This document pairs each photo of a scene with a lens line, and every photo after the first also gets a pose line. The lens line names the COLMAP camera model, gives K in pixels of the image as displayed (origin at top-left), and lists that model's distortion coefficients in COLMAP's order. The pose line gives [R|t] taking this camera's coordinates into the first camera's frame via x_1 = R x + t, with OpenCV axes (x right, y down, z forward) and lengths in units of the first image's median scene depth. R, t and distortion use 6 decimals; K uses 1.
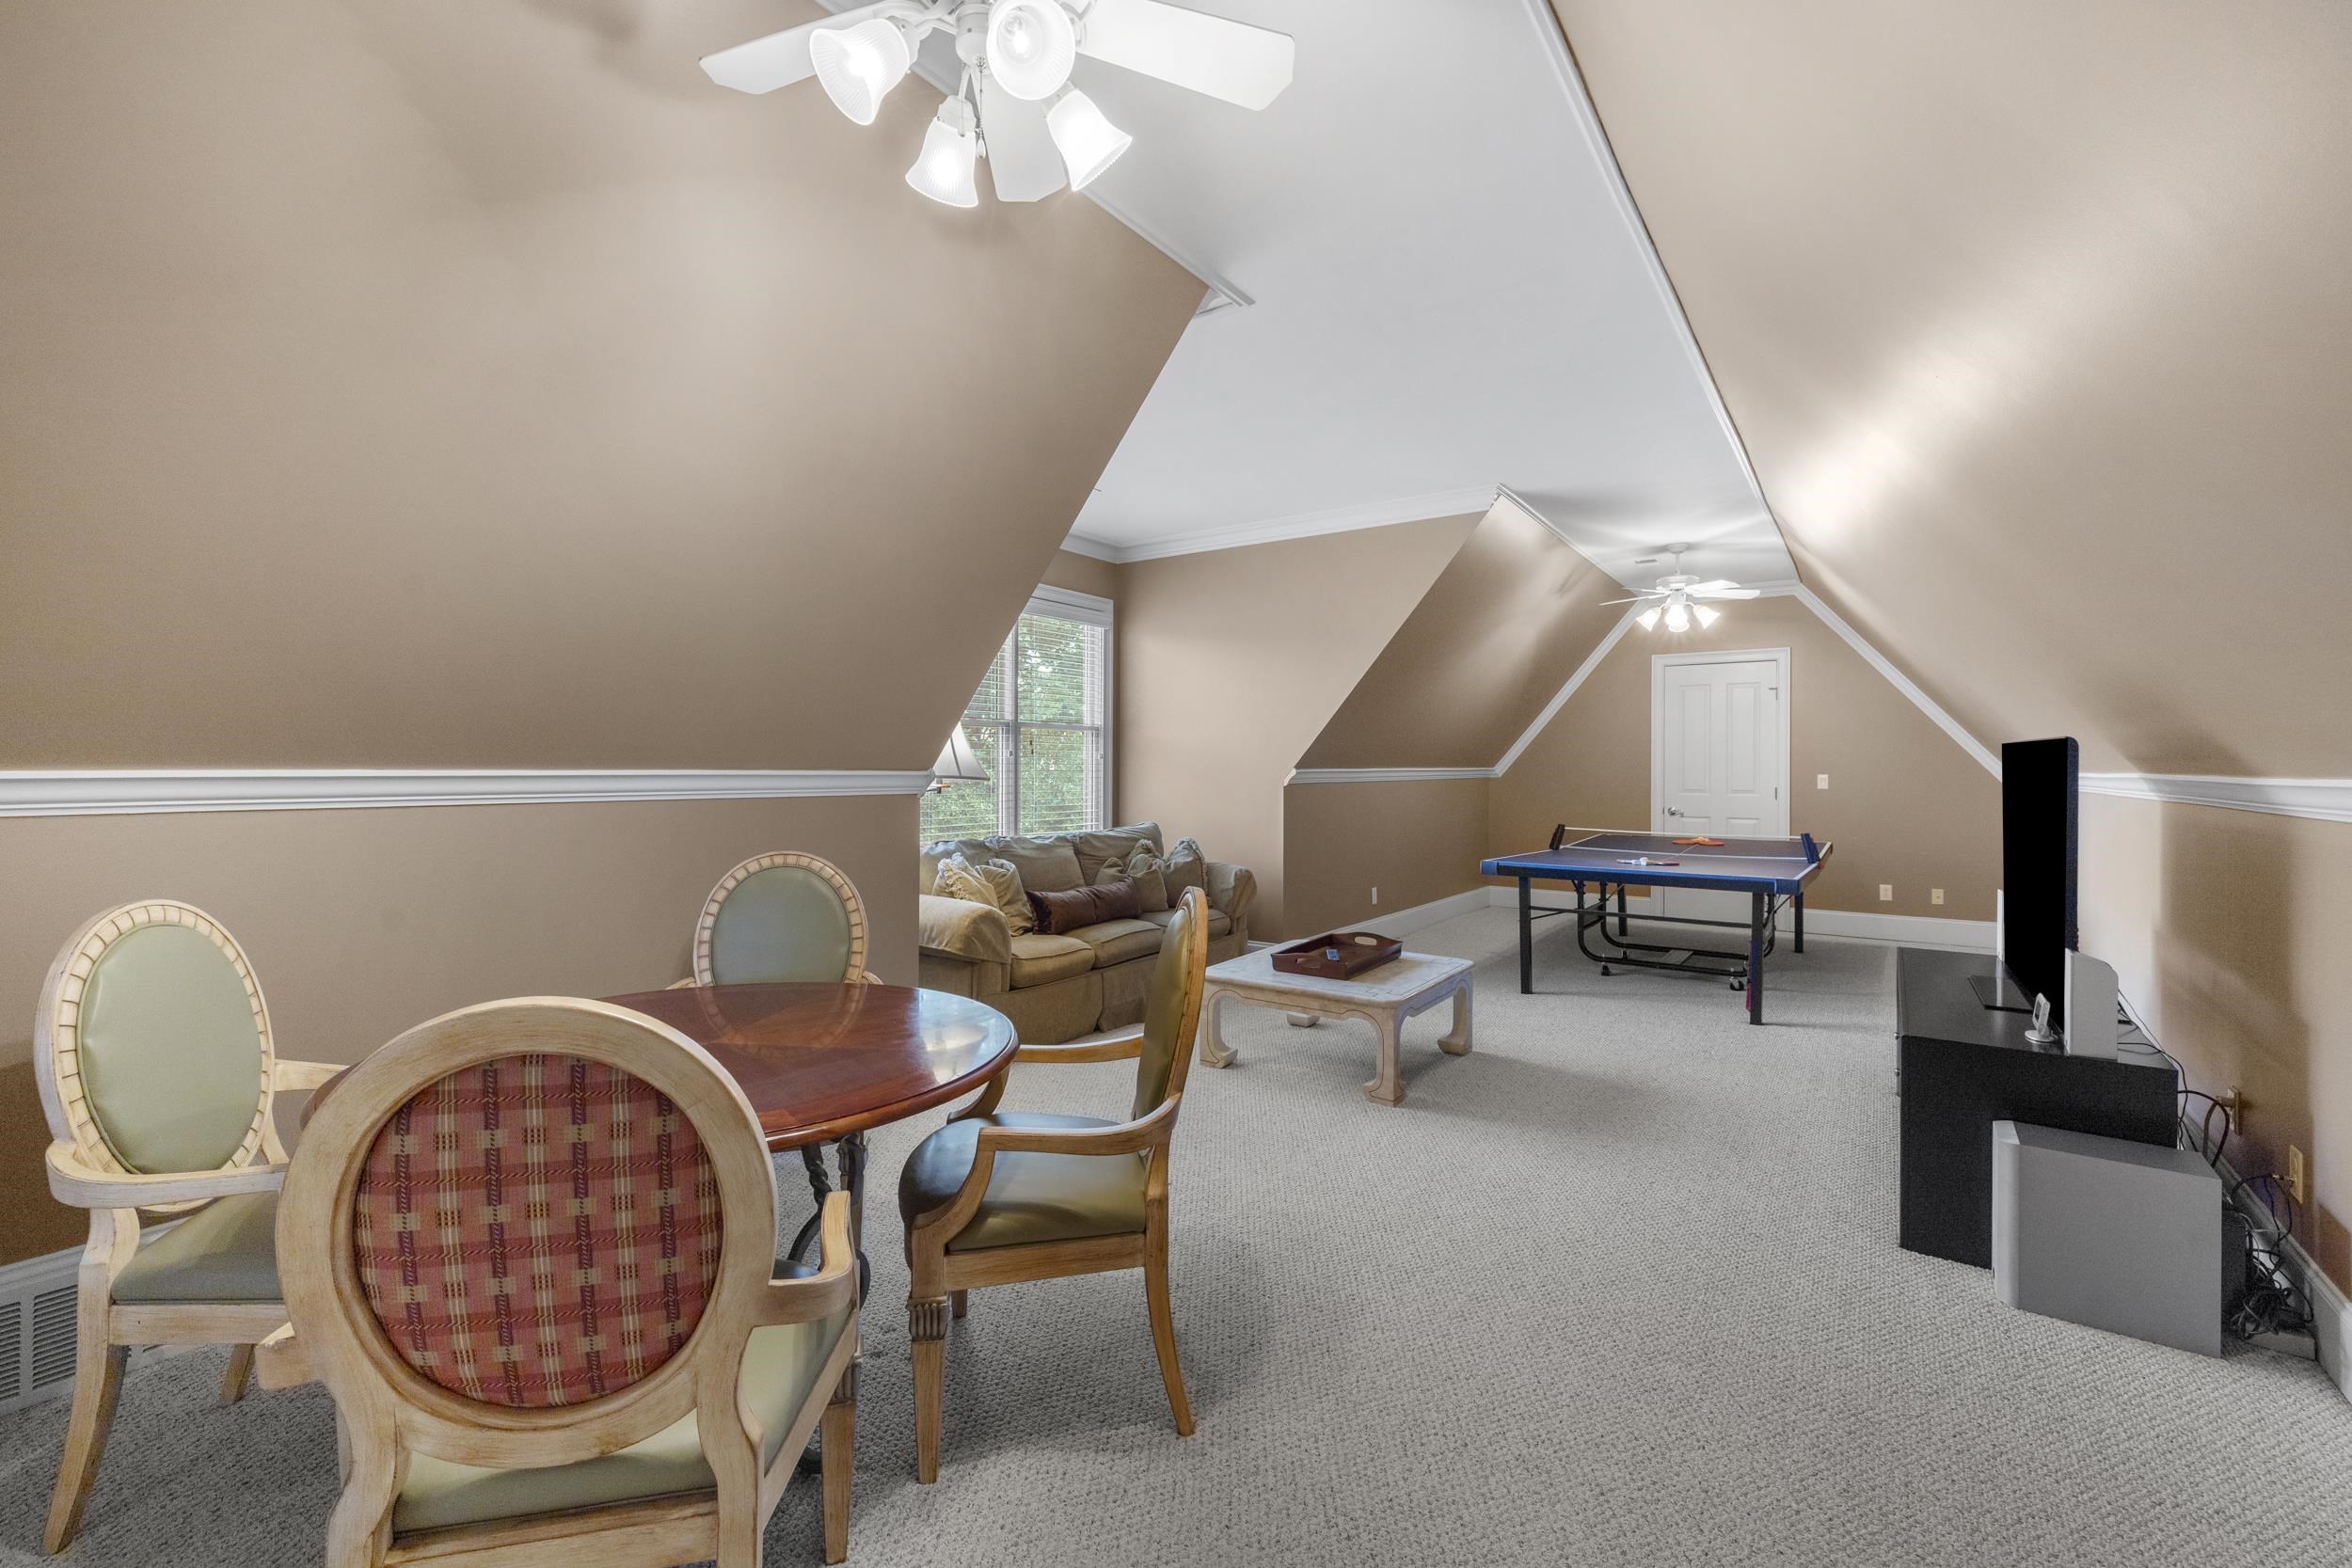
lens RADIAL K [[989.3, 0, 1179.0], [0, 989.3, 767.7], [0, 0, 1]] dist [-0.000199, -0.000038]
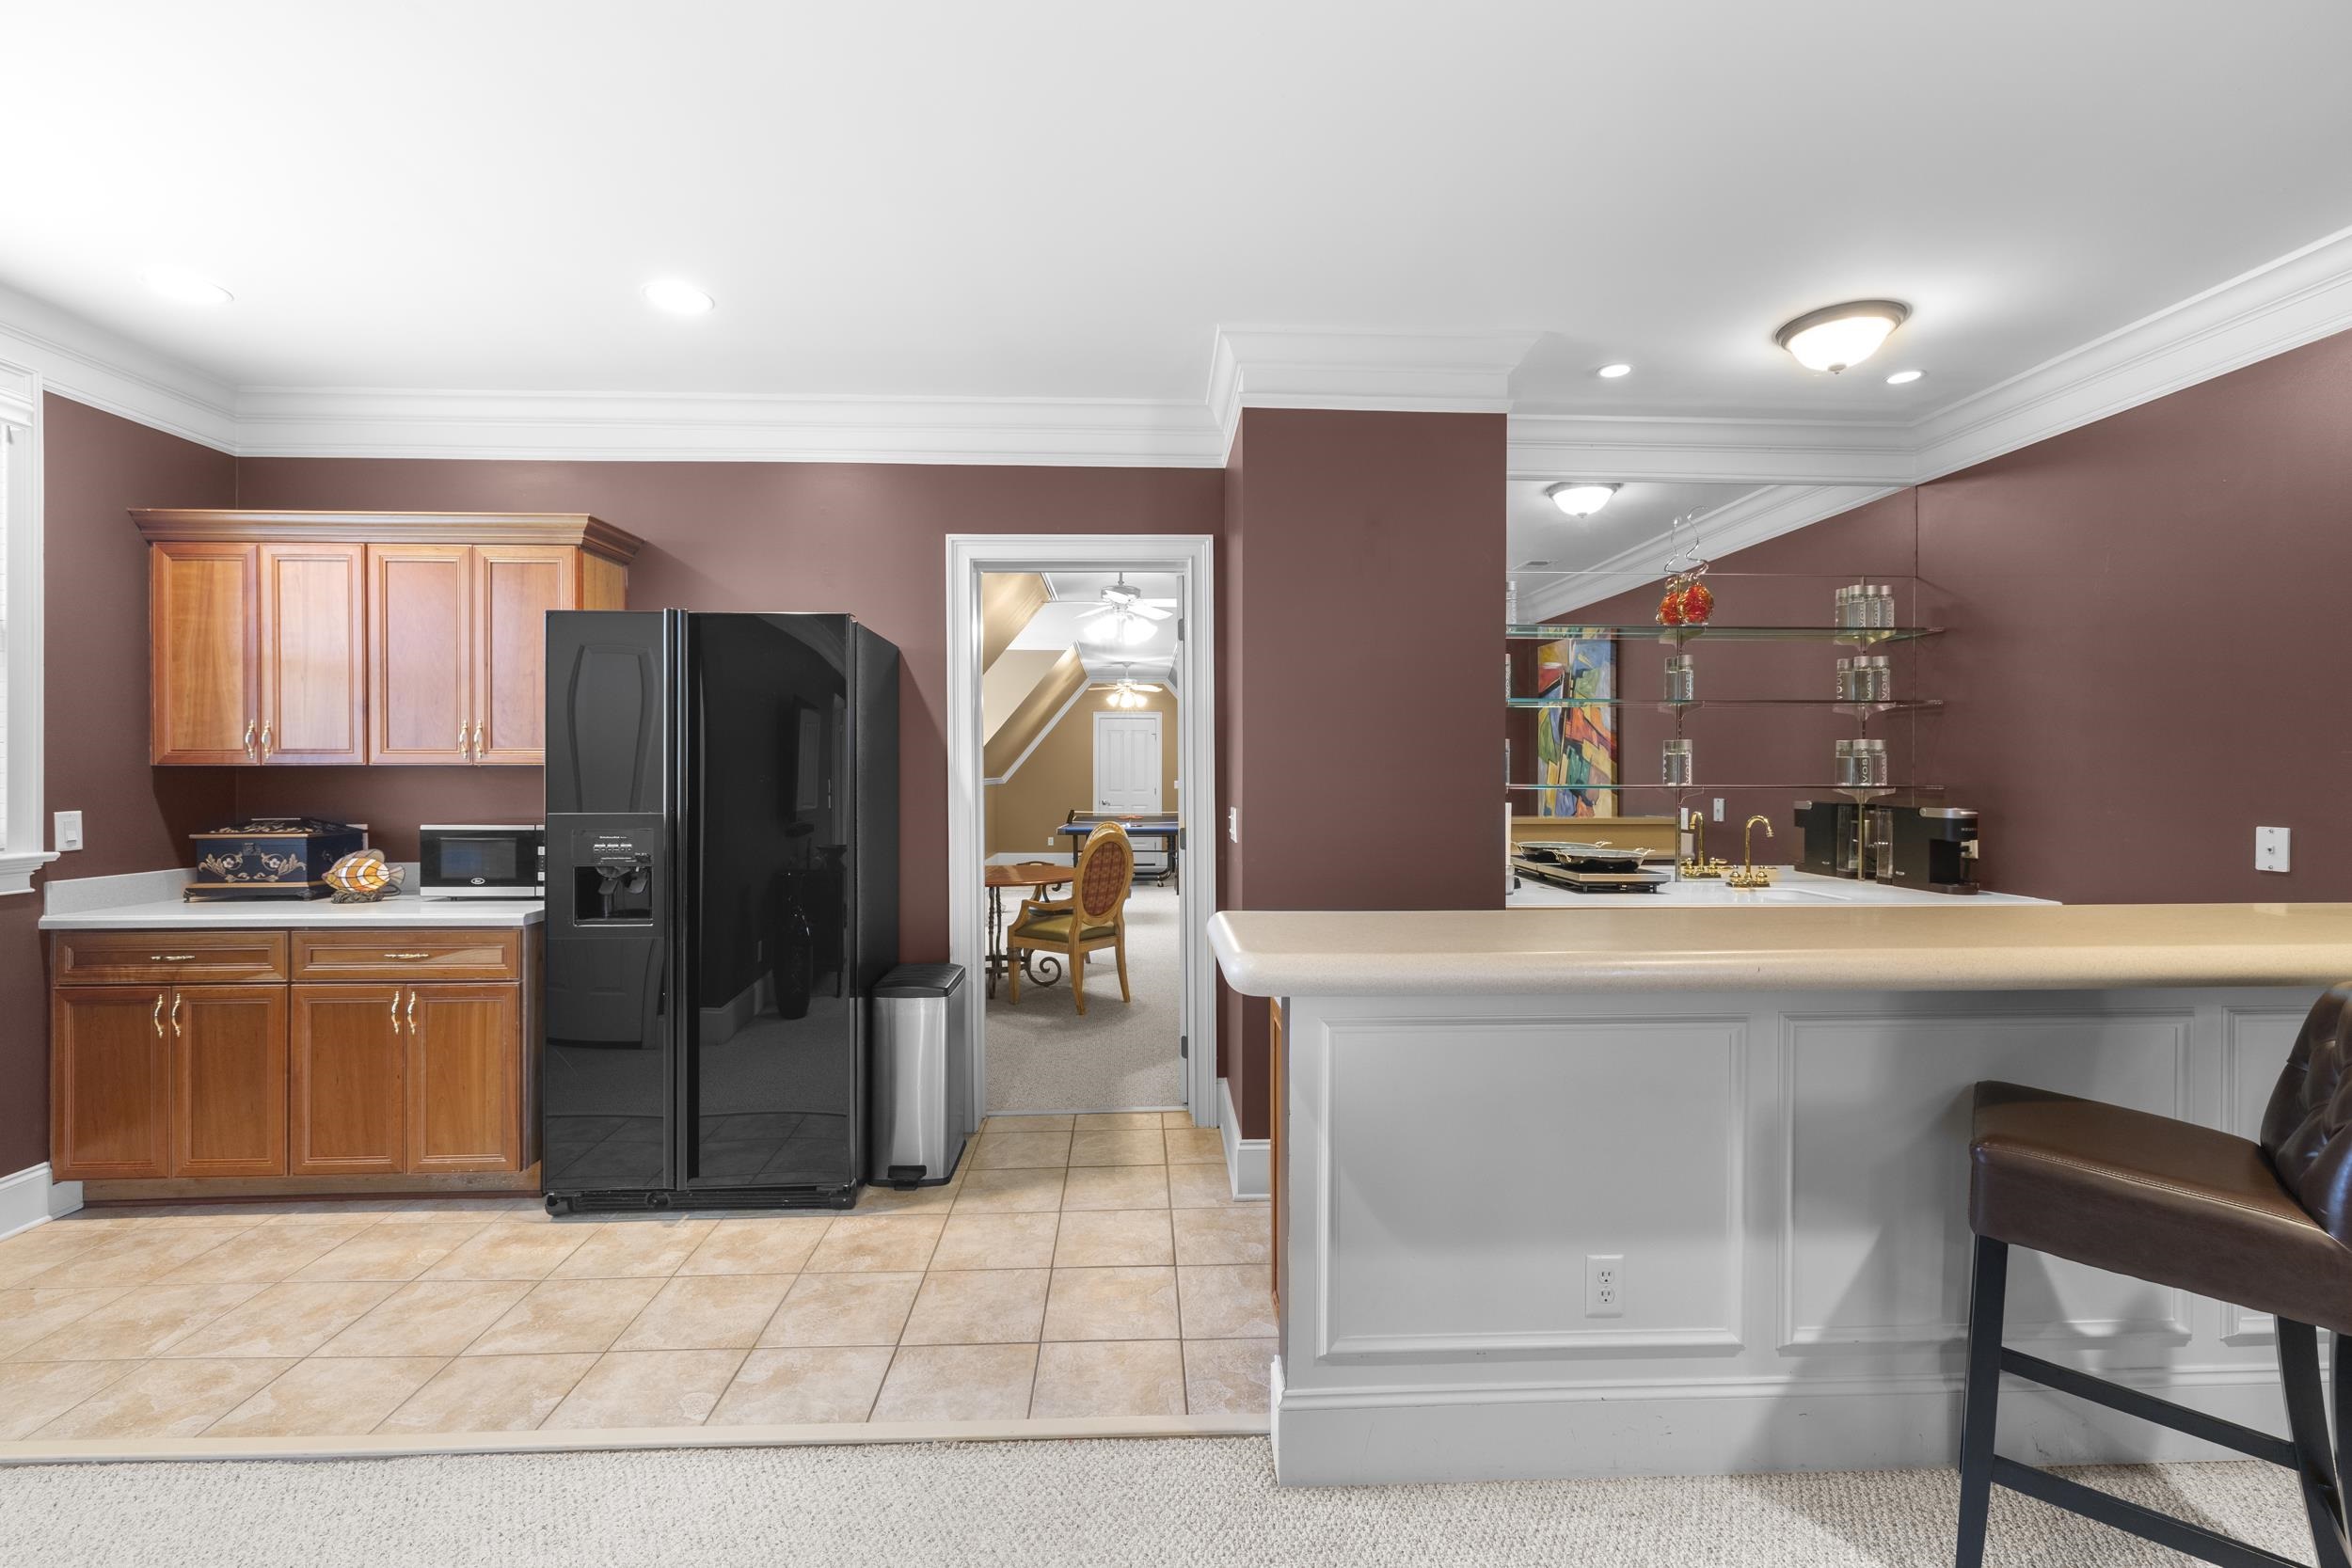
lens RADIAL K [[989.3, 0, 1179.0], [0, 989.3, 767.7], [0, 0, 1]] dist [-0.000199, -0.000038]
pose [[0.752462, -0.001858, 0.658633, -0.688508], [0.002436, 0.999997, 0.000038, -0.019366], [-0.658631, 0.001576, 0.752464, -0.519413]]
